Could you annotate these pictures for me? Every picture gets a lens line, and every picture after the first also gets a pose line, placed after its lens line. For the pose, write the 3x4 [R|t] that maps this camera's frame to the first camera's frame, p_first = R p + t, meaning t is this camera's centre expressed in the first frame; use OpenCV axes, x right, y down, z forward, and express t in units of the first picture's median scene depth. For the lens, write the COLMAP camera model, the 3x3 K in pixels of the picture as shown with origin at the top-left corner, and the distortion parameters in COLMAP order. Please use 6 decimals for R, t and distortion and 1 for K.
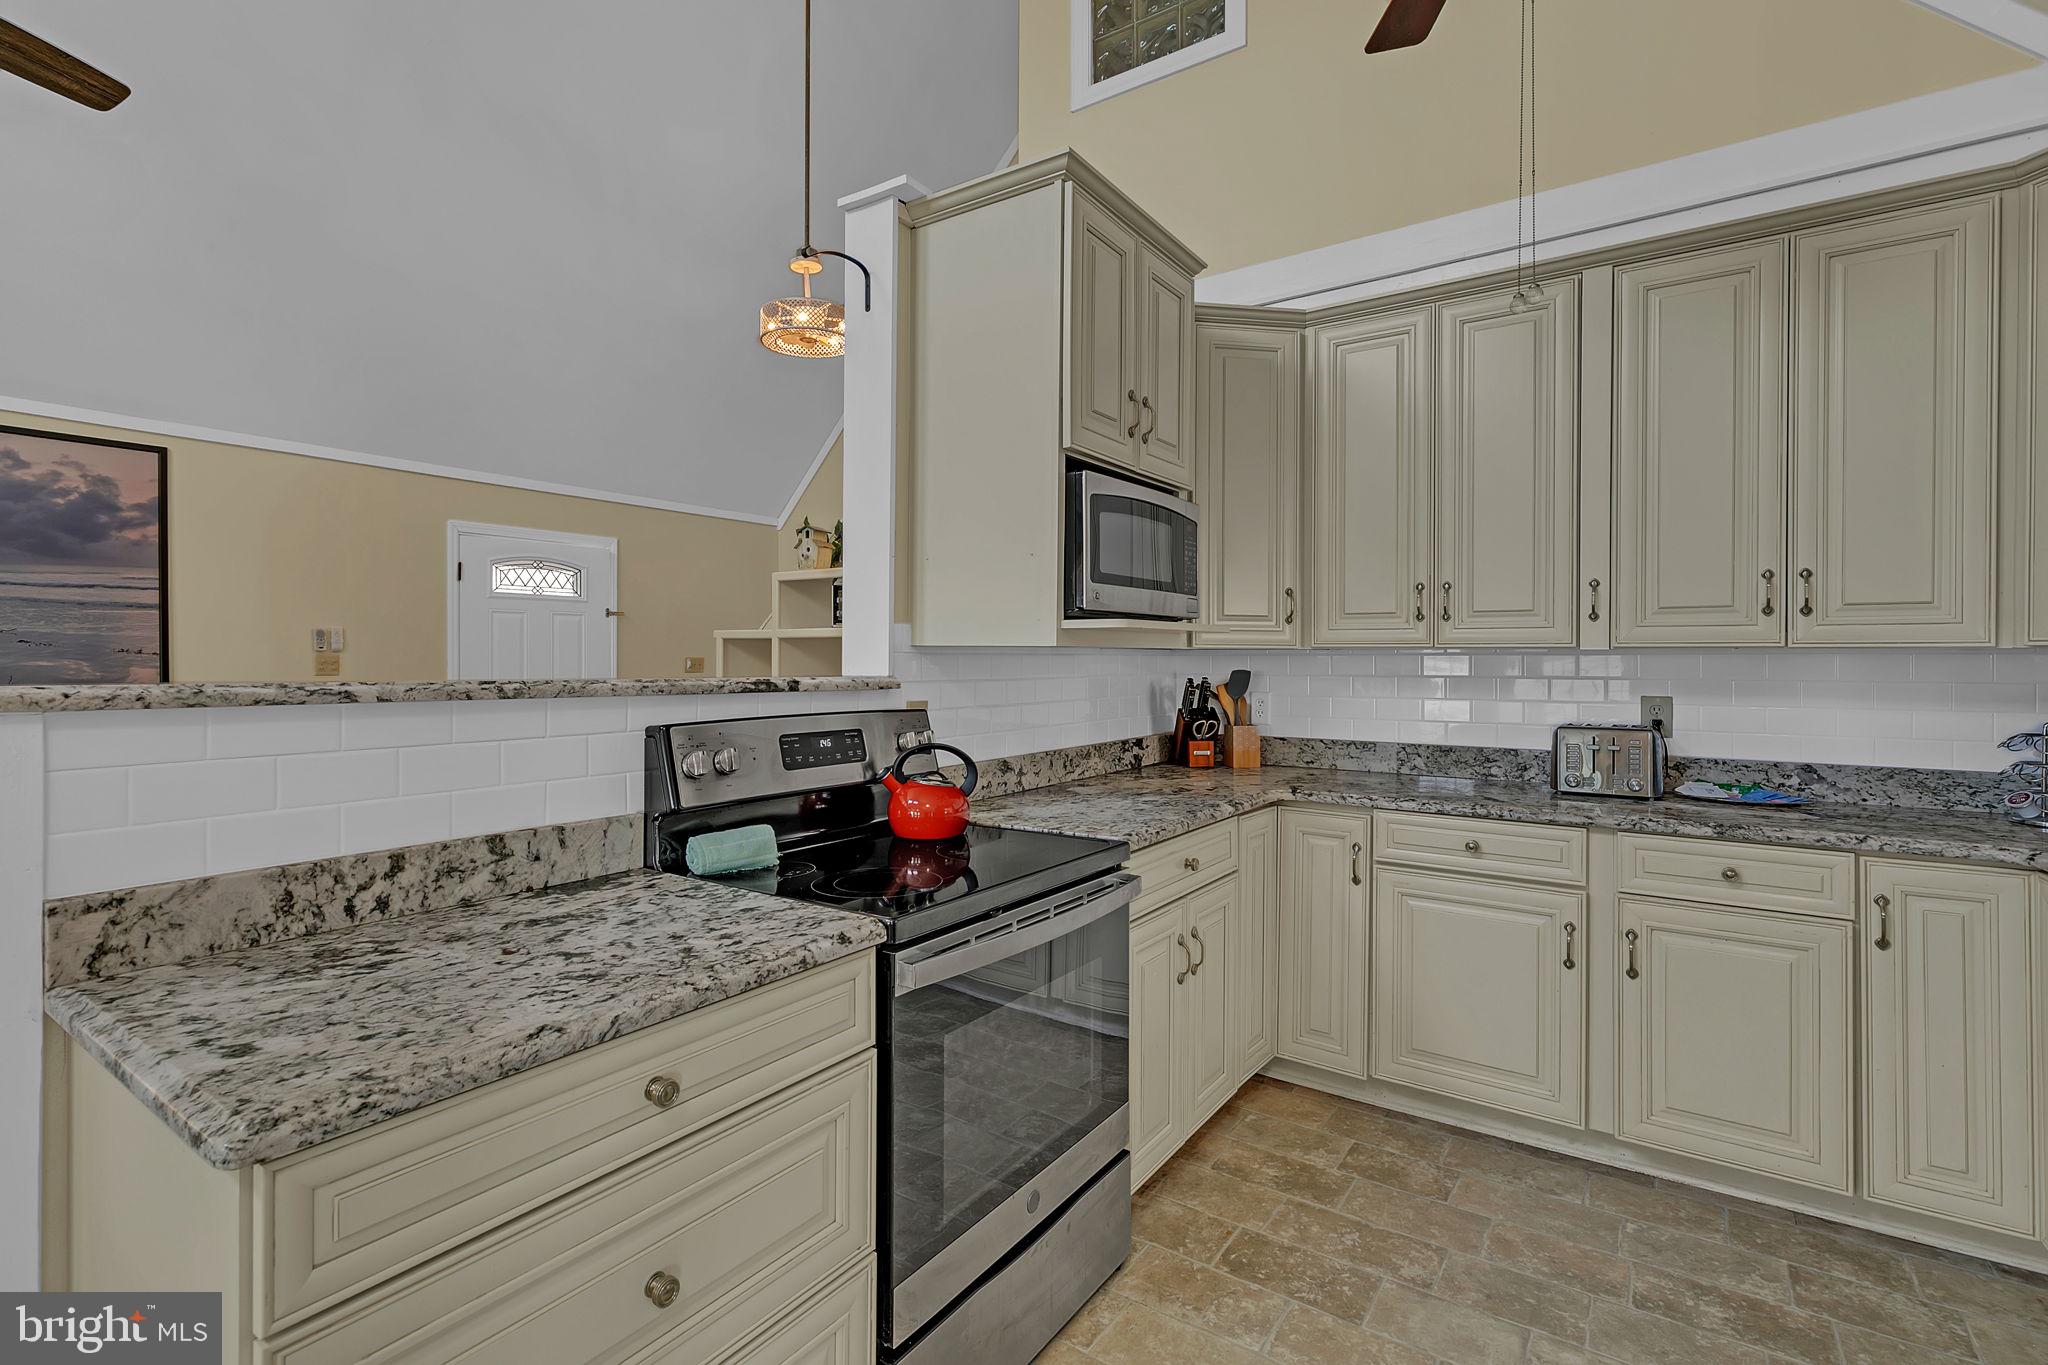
lens RADIAL K [[937.8, 0, 1023.2], [0, 937.8, 660.1], [0, 0, 1]] dist [0.004208, -0.000225]
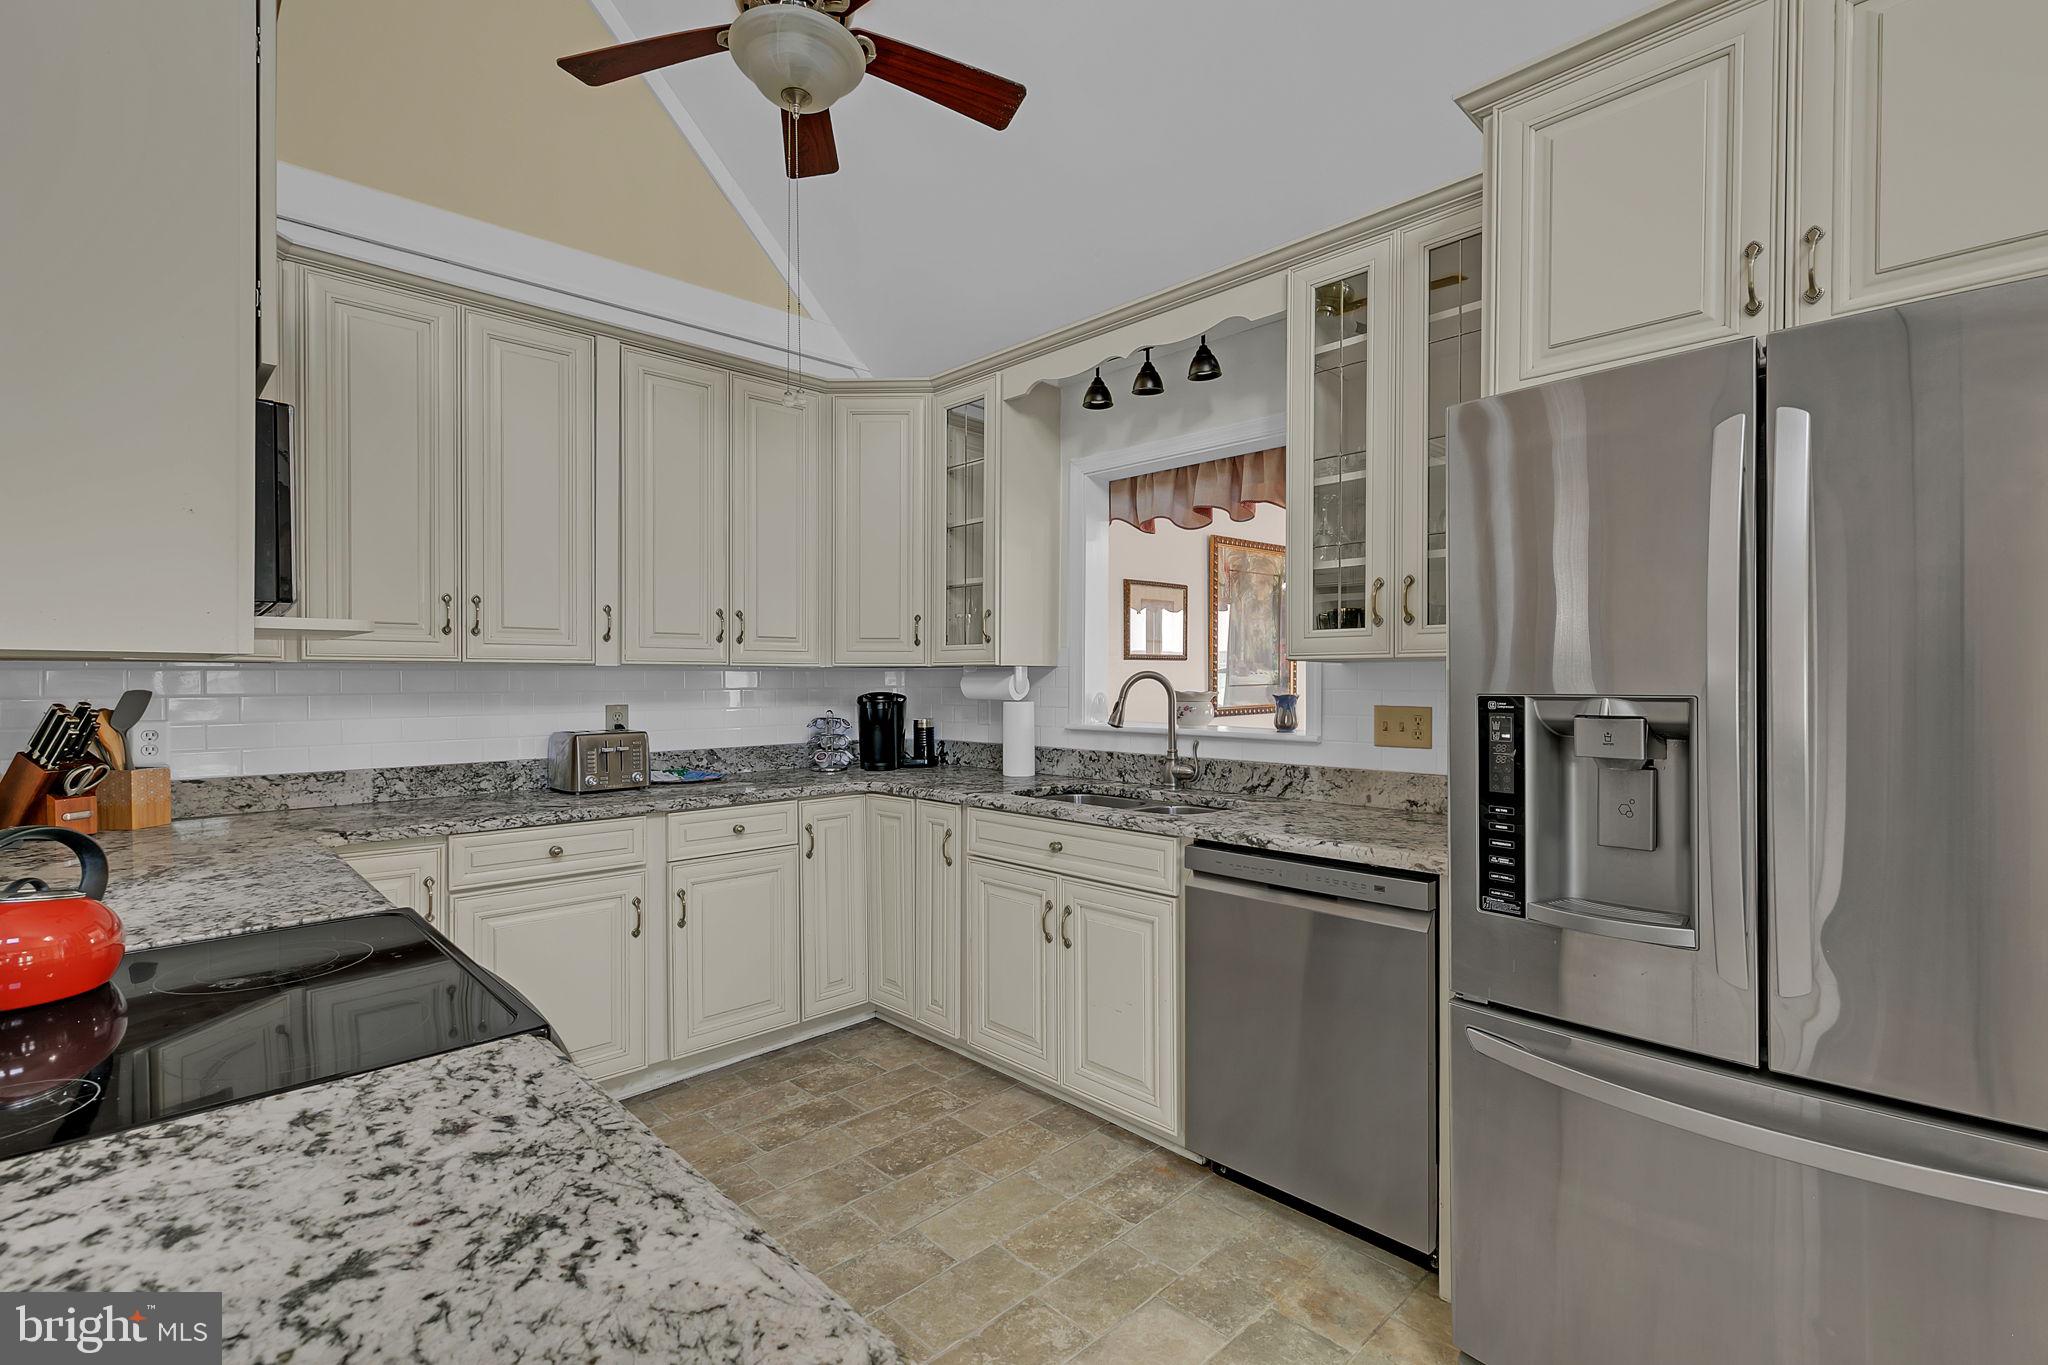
lens RADIAL K [[931.3, 0, 1024.0], [0, 931.3, 682.5], [0, 0, 1]] dist [0.001970, -0.000717]
pose [[0.199530, -0.008893, 0.979851, -0.527805], [0.004075, 0.999958, 0.008245, 0.002564], [-0.979883, 0.002348, 0.199558, 0.332314]]
